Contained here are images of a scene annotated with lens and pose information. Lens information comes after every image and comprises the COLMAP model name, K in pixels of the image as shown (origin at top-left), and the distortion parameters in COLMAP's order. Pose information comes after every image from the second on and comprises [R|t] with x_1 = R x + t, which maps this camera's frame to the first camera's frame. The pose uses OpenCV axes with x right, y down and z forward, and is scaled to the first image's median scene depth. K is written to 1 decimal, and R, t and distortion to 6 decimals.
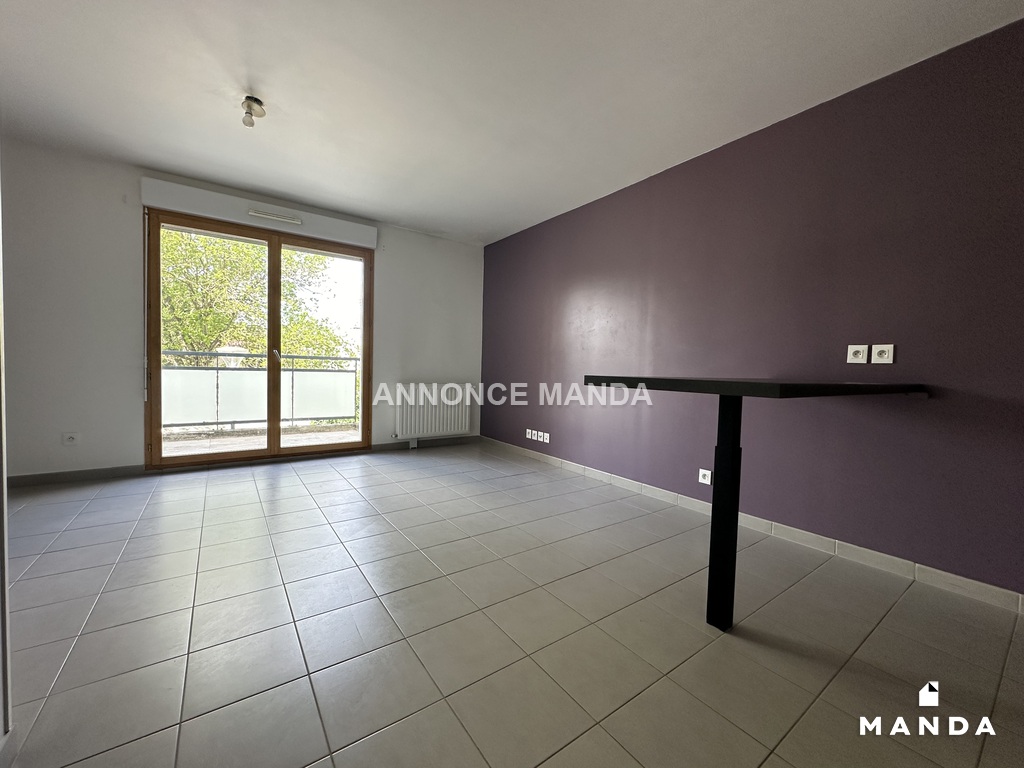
lens RADIAL K [[408.6, 0, 512.4], [0, 408.6, 393.8], [0, 0, 1]] dist [0.001412, 0.000408]
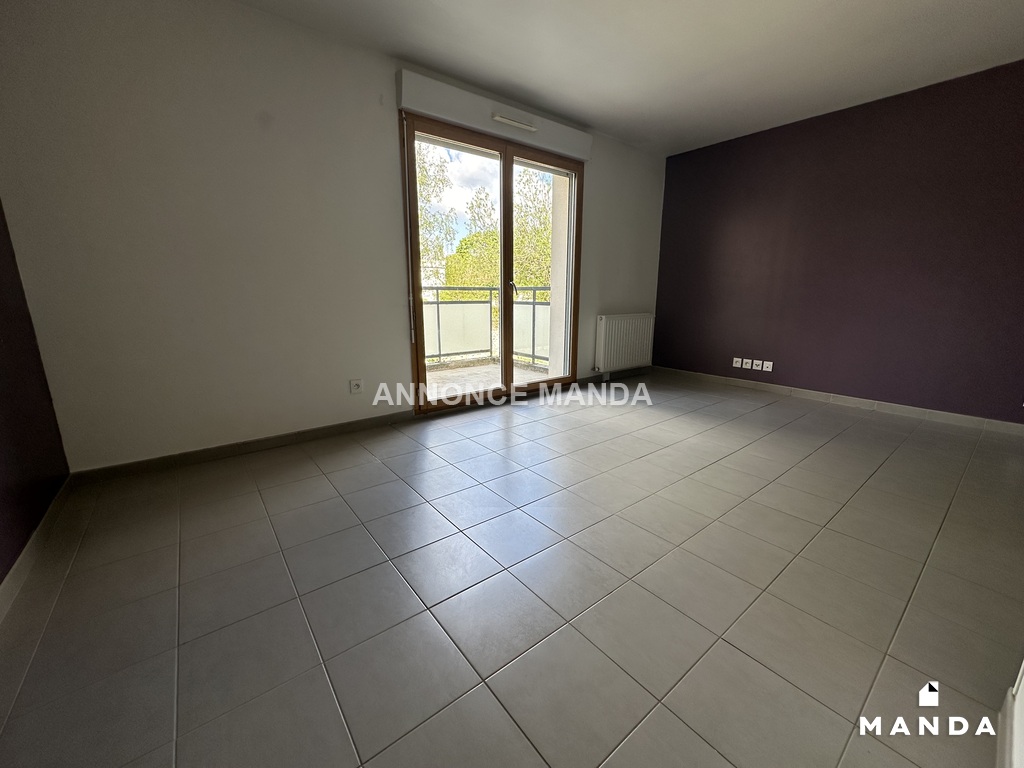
lens RADIAL K [[408.6, 0, 513.1], [0, 408.6, 382.2], [0, 0, 1]] dist [0.001412, 0.000408]
pose [[0.998457, -0.036089, 0.042203, -0.591130], [0.029306, 0.988018, 0.151534, -0.020920], [-0.047166, -0.150063, 0.987551, 0.062131]]
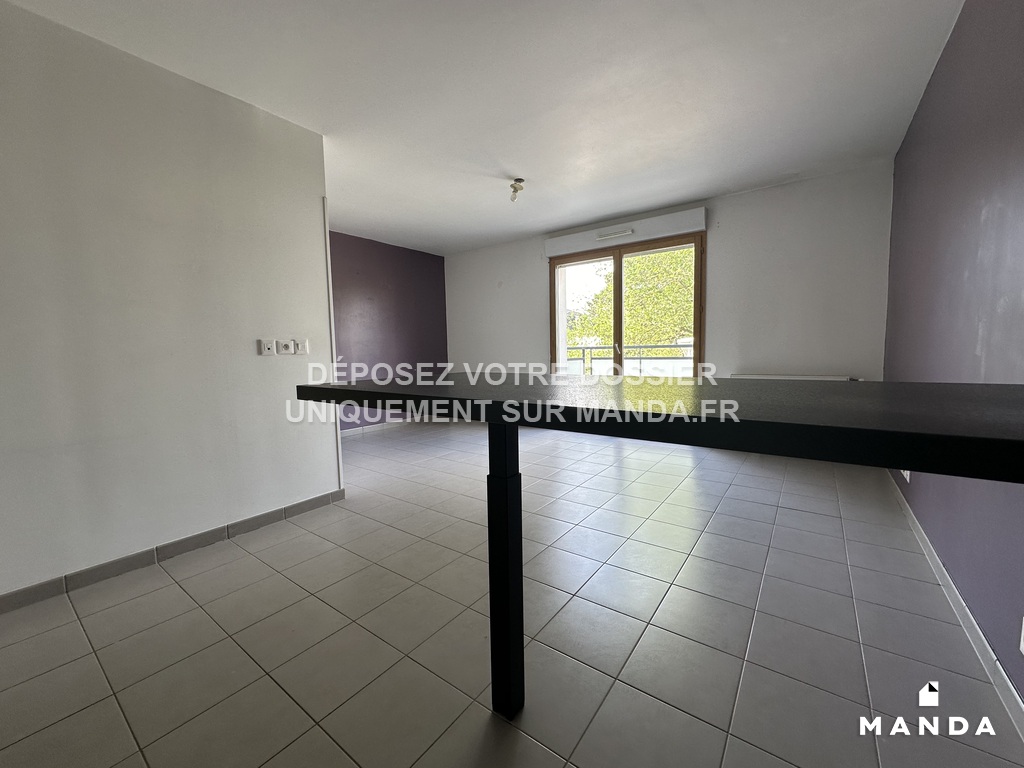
lens RADIAL K [[408.6, 0, 518.8], [0, 408.6, 377.2], [0, 0, 1]] dist [0.001412, 0.000408]
pose [[0.309908, 0.032923, -0.950196, 0.478174], [-0.032816, 0.999175, 0.023917, -0.022270], [0.950200, 0.023770, 0.310733, 0.328939]]
